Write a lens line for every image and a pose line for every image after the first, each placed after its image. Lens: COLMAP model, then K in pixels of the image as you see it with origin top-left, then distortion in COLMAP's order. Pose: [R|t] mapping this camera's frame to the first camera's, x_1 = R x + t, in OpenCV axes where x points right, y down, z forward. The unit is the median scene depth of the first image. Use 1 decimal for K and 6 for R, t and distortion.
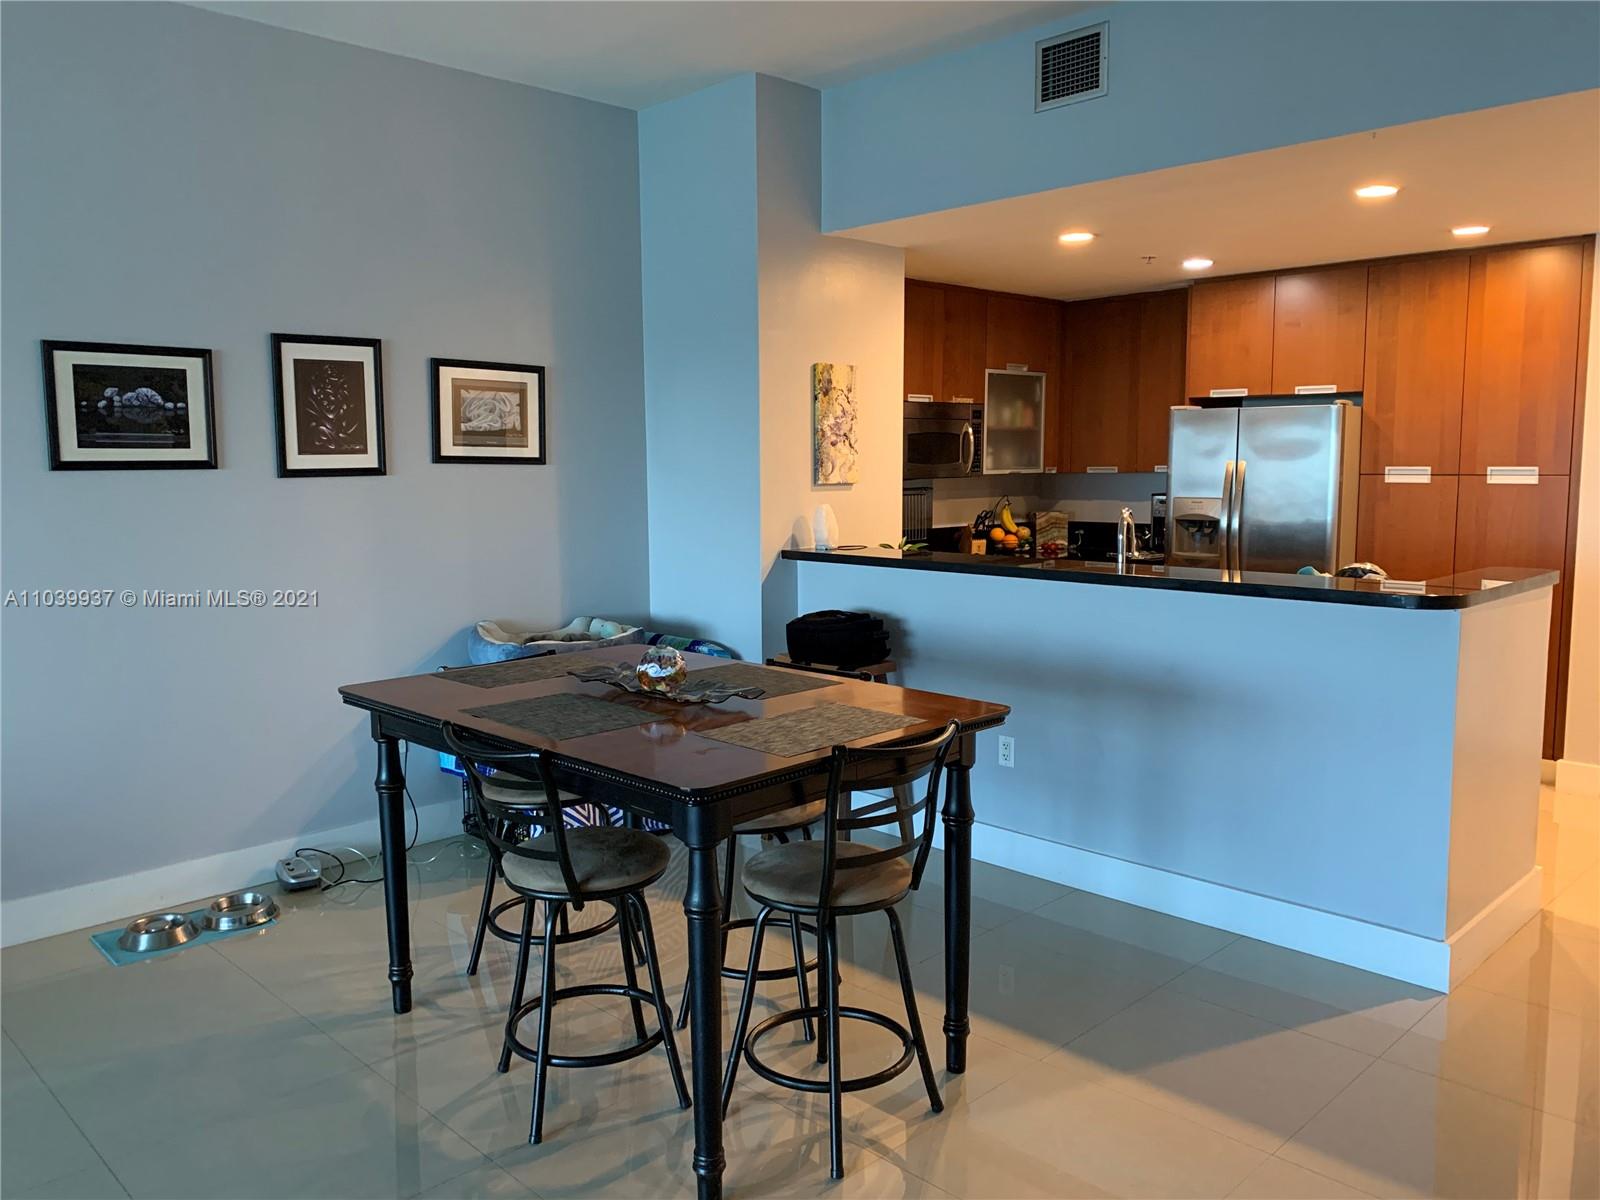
lens RADIAL K [[1228.6, 0, 809.2], [0, 1228.6, 598.6], [0, 0, 1]] dist [0.008205, -0.011413]
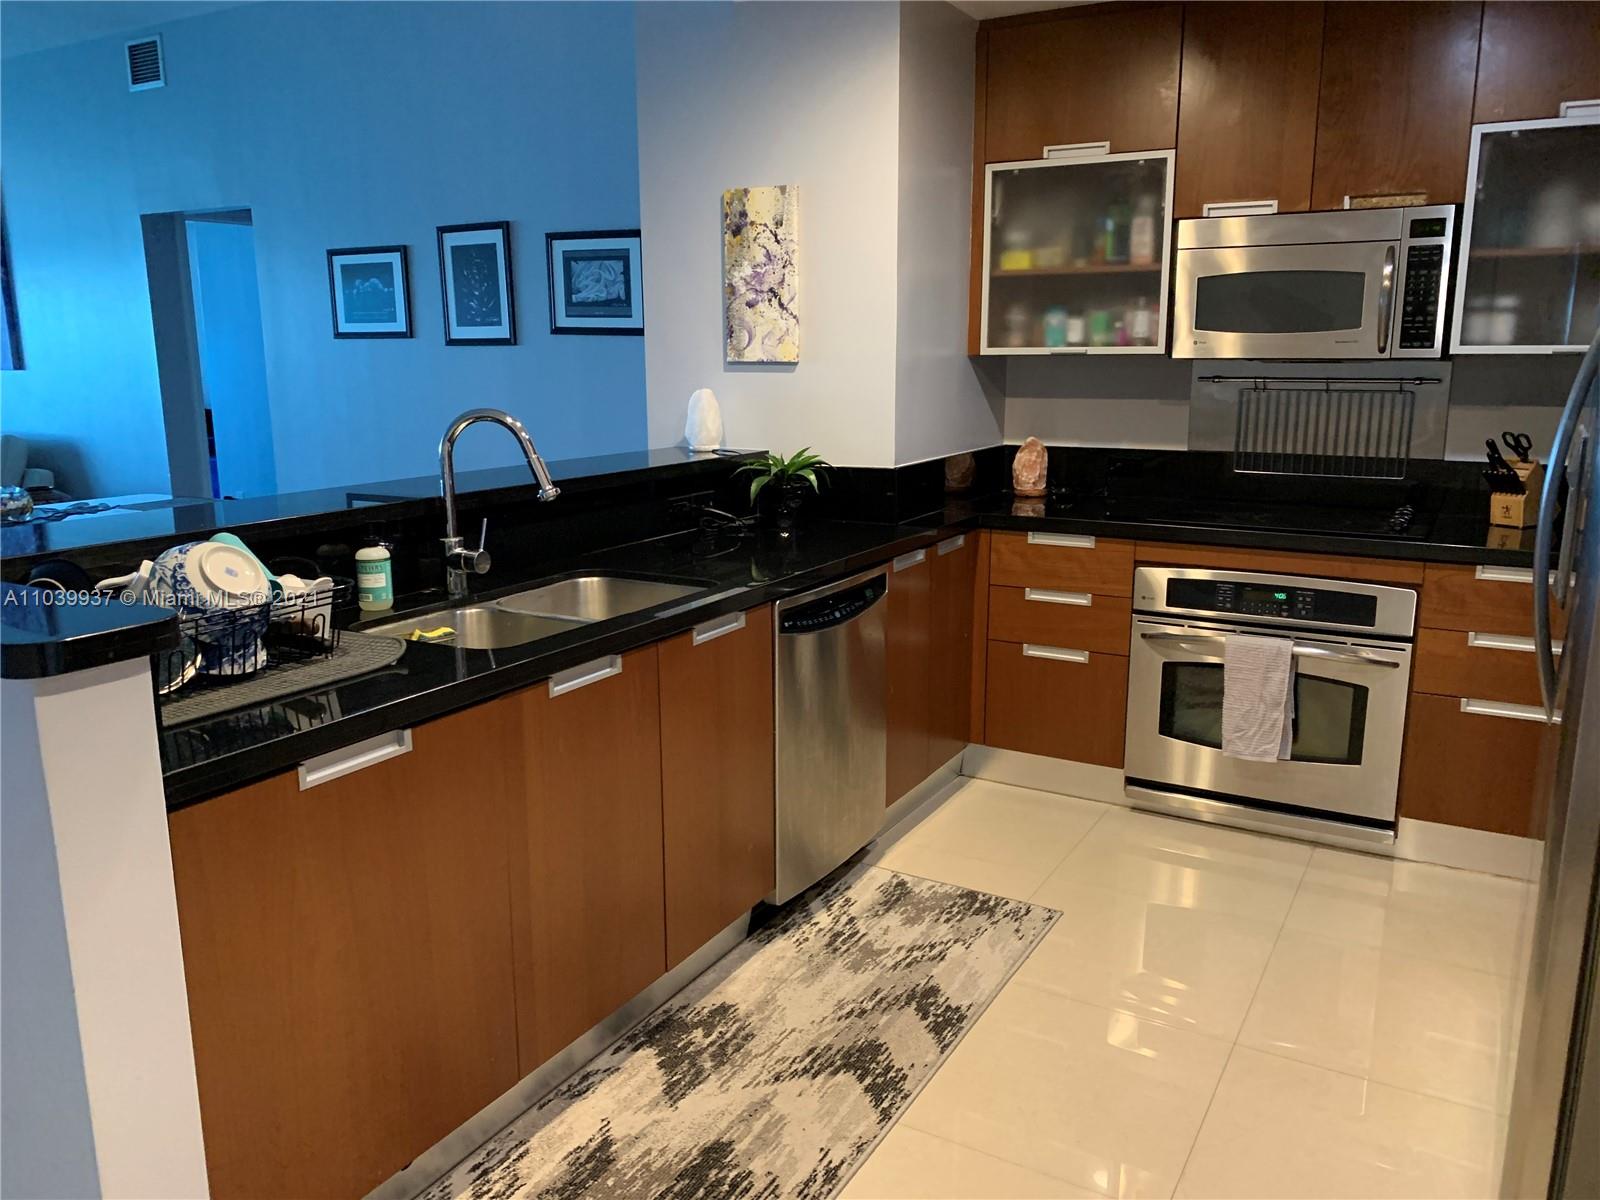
lens RADIAL K [[1196.7, 0, 851.2], [0, 1196.7, 603.9], [0, 0, 1]] dist [-0.000286, -0.001740]
pose [[0.287361, 0.205948, -0.935419, 0.637218], [-0.107924, 0.977353, 0.182026, -0.079122], [0.951723, 0.048647, 0.303080, 0.759643]]
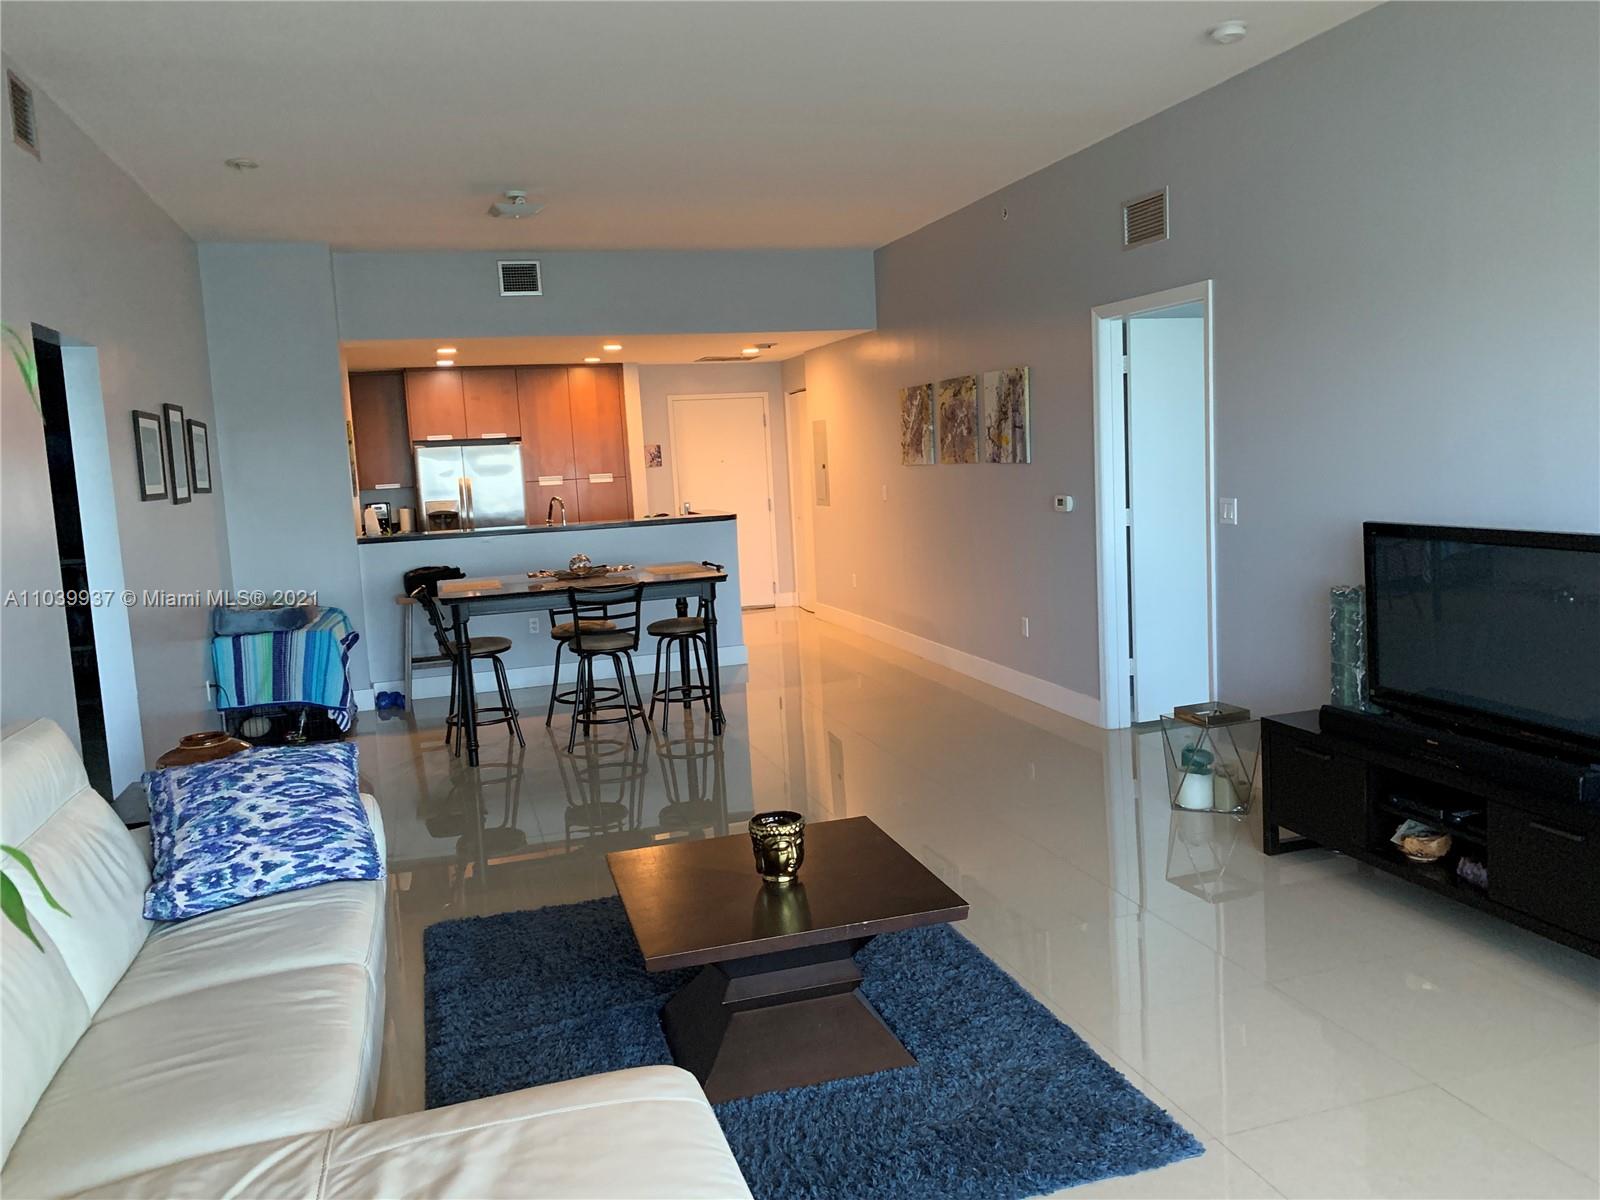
lens RADIAL K [[1228.6, 0, 809.2], [0, 1228.6, 598.6], [0, 0, 1]] dist [0.008205, -0.011413]
pose [[0.432224, -0.119605, 0.893799, -1.048118], [0.146894, 0.987265, 0.061077, 0.021079], [-0.889721, 0.104895, 0.444289, -0.173429]]
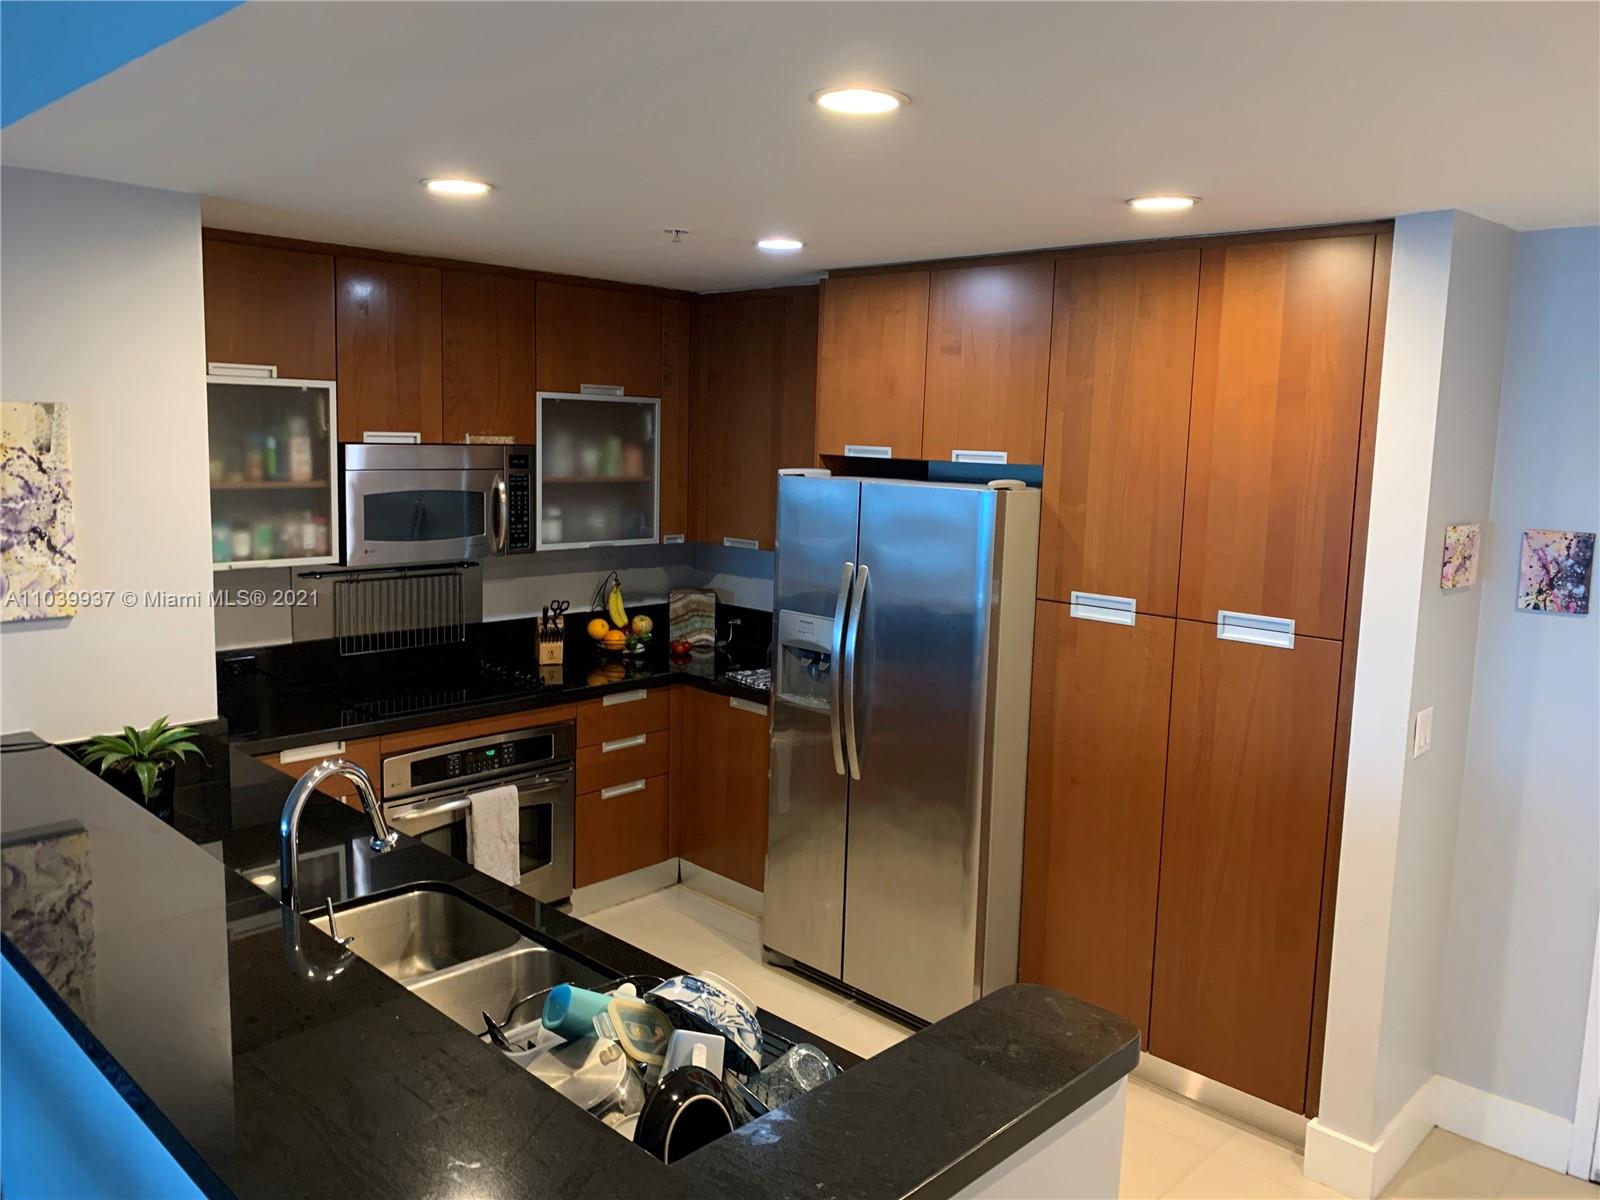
lens RADIAL K [[1254.9, 0, 795.6], [0, 1254.9, 600.9], [0, 0, 1]] dist [0.035070, -0.005390]
pose [[0.998983, 0.031891, 0.031872, 0.313435], [-0.032578, 0.999243, 0.021268, -0.112120], [-0.031170, -0.022285, 0.999266, 0.382223]]
